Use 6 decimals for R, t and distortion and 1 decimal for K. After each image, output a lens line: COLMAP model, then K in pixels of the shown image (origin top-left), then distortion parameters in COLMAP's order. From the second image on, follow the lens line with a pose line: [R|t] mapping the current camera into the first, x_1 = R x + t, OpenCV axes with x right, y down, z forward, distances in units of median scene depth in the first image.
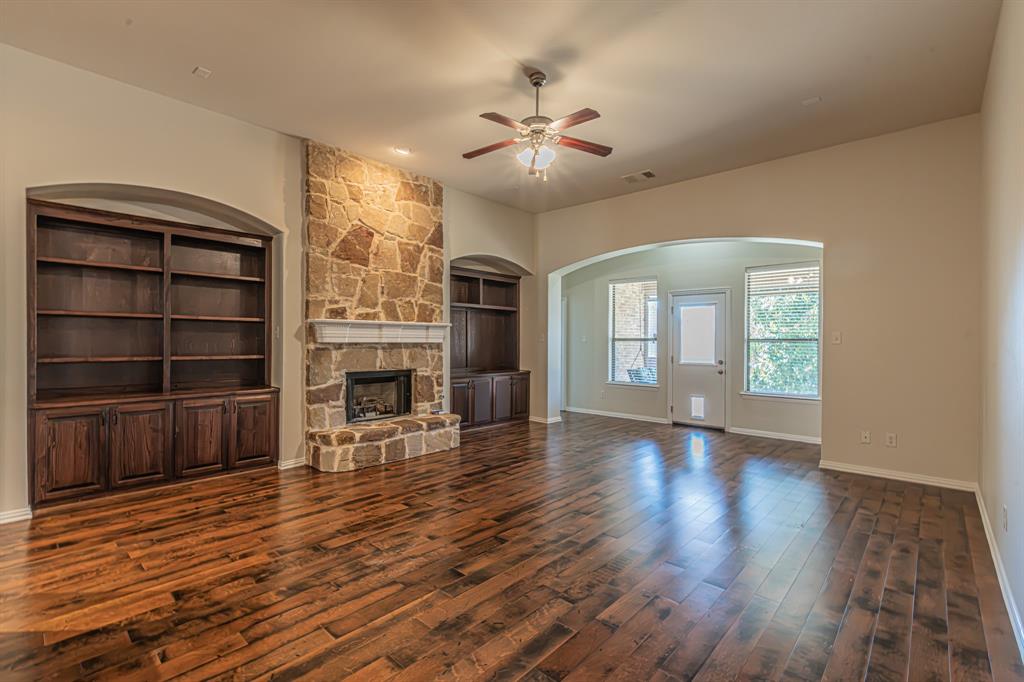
lens RADIAL K [[462.6, 0, 517.9], [0, 462.6, 345.0], [0, 0, 1]] dist [-0.000208, -0.000013]
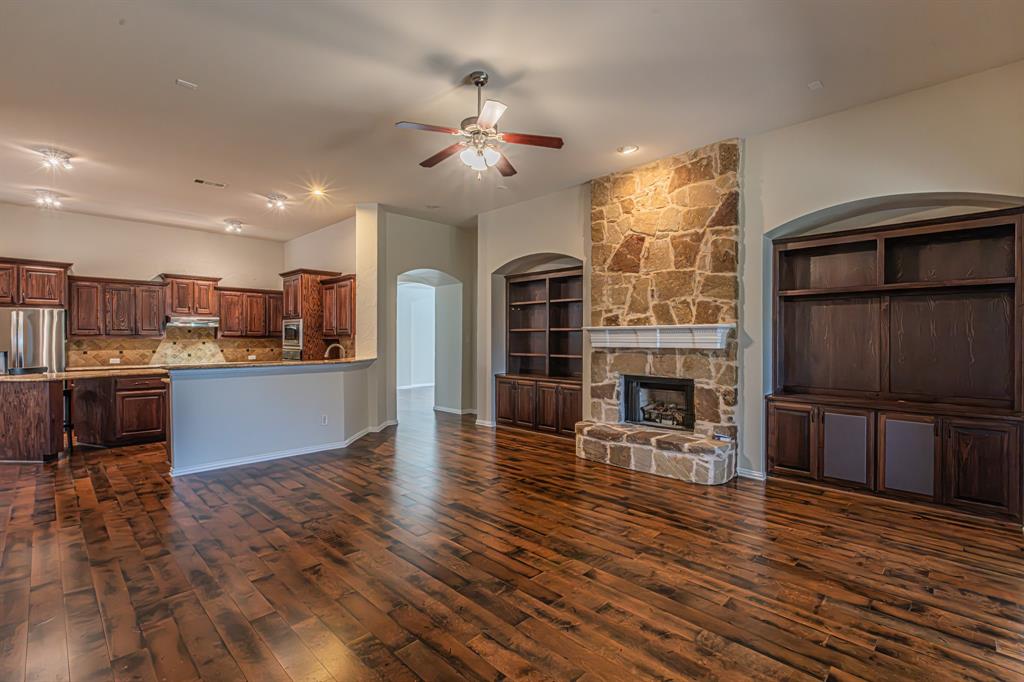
lens RADIAL K [[462.6, 0, 517.9], [0, 462.6, 345.0], [0, 0, 1]] dist [-0.000208, -0.000013]
pose [[-0.036242, 0.006685, -0.999321, 0.713347], [-0.011831, 0.999905, 0.007118, -0.014858], [0.999273, 0.012081, -0.036159, 0.788815]]
